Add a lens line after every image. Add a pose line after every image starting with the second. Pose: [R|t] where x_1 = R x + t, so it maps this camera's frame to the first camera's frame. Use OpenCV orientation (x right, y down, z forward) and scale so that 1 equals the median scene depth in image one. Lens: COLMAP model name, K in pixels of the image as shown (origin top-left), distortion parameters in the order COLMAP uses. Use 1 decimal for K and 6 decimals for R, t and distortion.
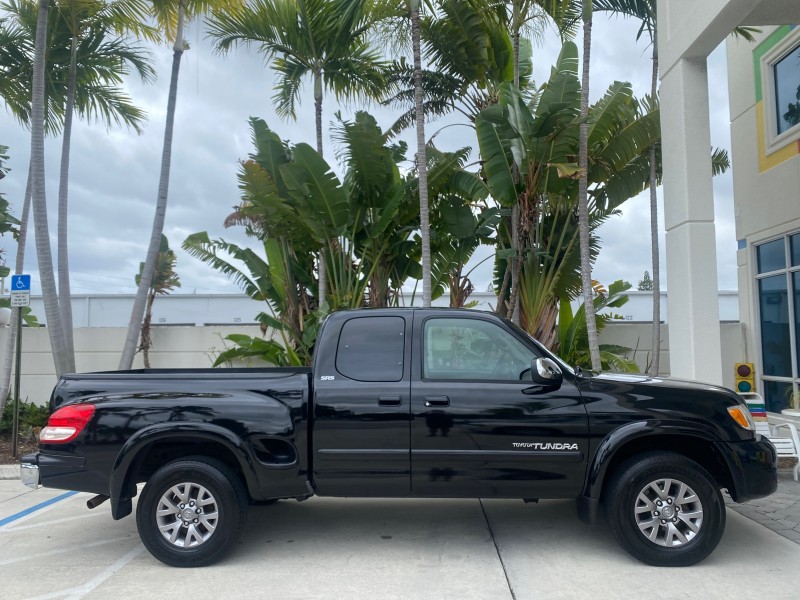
lens RADIAL K [[613.1, 0, 400.1], [0, 613.1, 300.4], [0, 0, 1]] dist [0.024908, -0.026456]
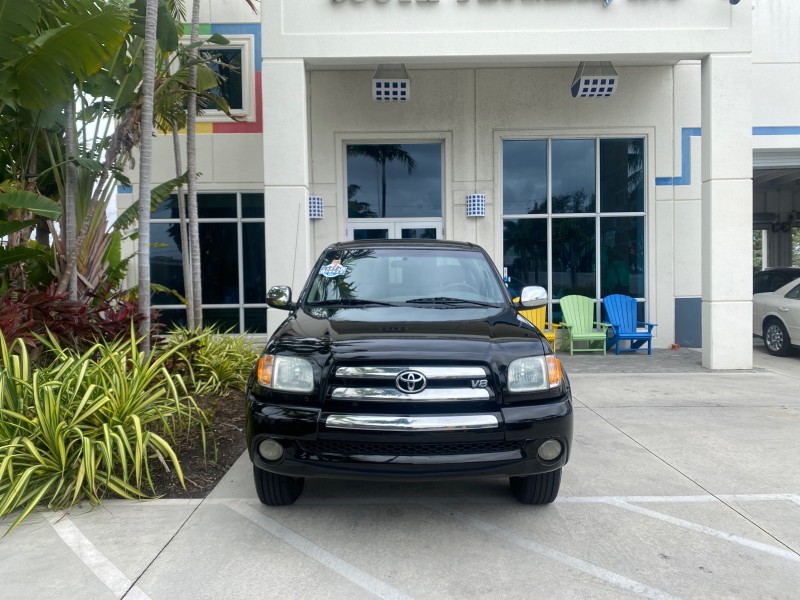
lens RADIAL K [[613.1, 0, 398.0], [0, 613.1, 300.5], [0, 0, 1]] dist [0.024908, -0.026456]
pose [[-0.039384, -0.025861, 0.998889, -0.637508], [-0.062932, 0.997745, 0.023350, 0.056702], [-0.997240, -0.061943, -0.040923, 0.596843]]
